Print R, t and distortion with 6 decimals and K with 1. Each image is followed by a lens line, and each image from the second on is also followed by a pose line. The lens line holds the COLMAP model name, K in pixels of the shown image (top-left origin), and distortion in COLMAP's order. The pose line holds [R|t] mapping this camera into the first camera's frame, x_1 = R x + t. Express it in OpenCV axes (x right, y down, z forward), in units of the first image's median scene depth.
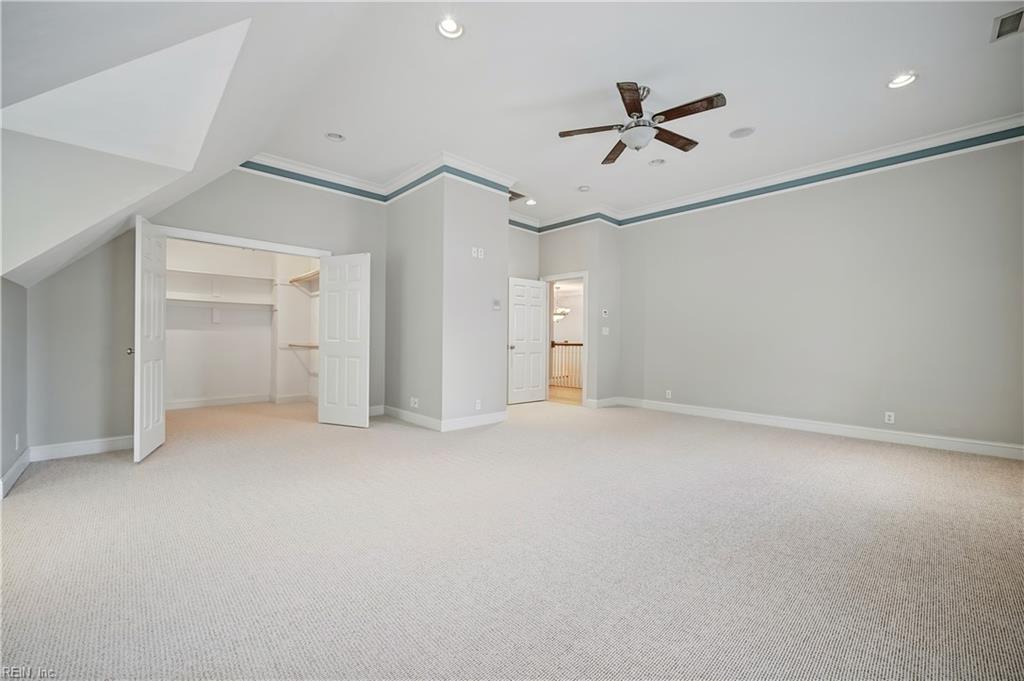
lens RADIAL K [[408.3, 0, 513.2], [0, 408.3, 338.4], [0, 0, 1]] dist [0.001222, 0.000185]
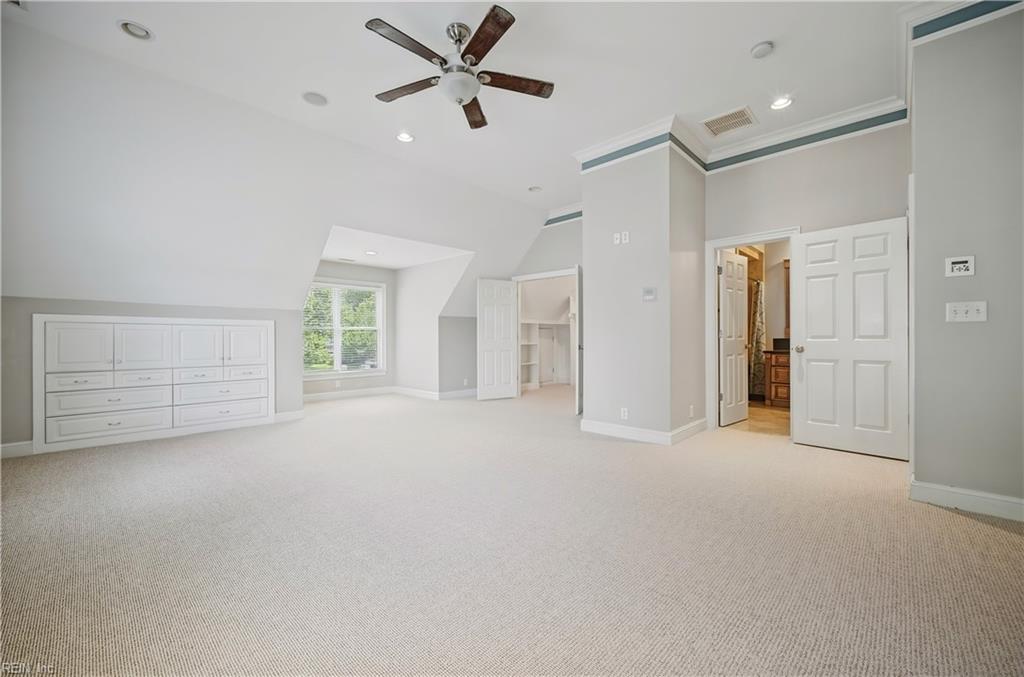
lens RADIAL K [[408.3, 0, 511.6], [0, 408.3, 341.2], [0, 0, 1]] dist [0.001222, 0.000185]
pose [[0.046225, 0.002430, -0.998928, 0.586976], [0.013368, 0.999906, 0.003051, 0.002191], [0.998842, -0.013495, 0.046189, 0.556165]]
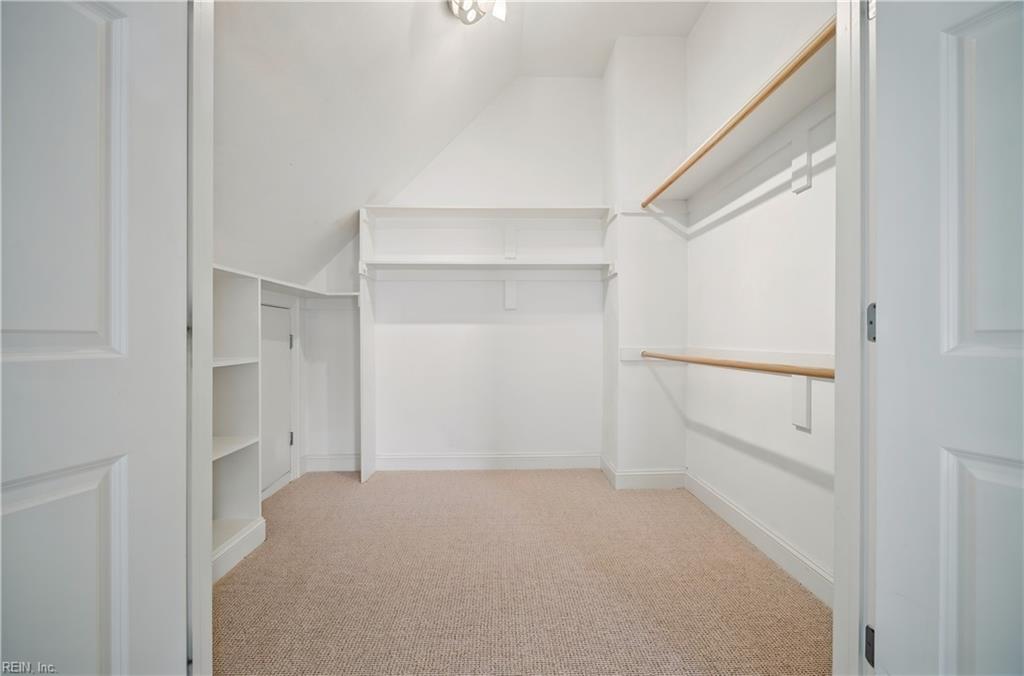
lens RADIAL K [[408.3, 0, 510.4], [0, 408.3, 340.9], [0, 0, 1]] dist [0.001222, 0.000185]
pose [[0.743652, 0.002412, -0.668563, -0.366626], [0.006007, 0.999929, 0.010289, -0.002055], [0.668540, -0.011668, 0.743584, 0.593506]]
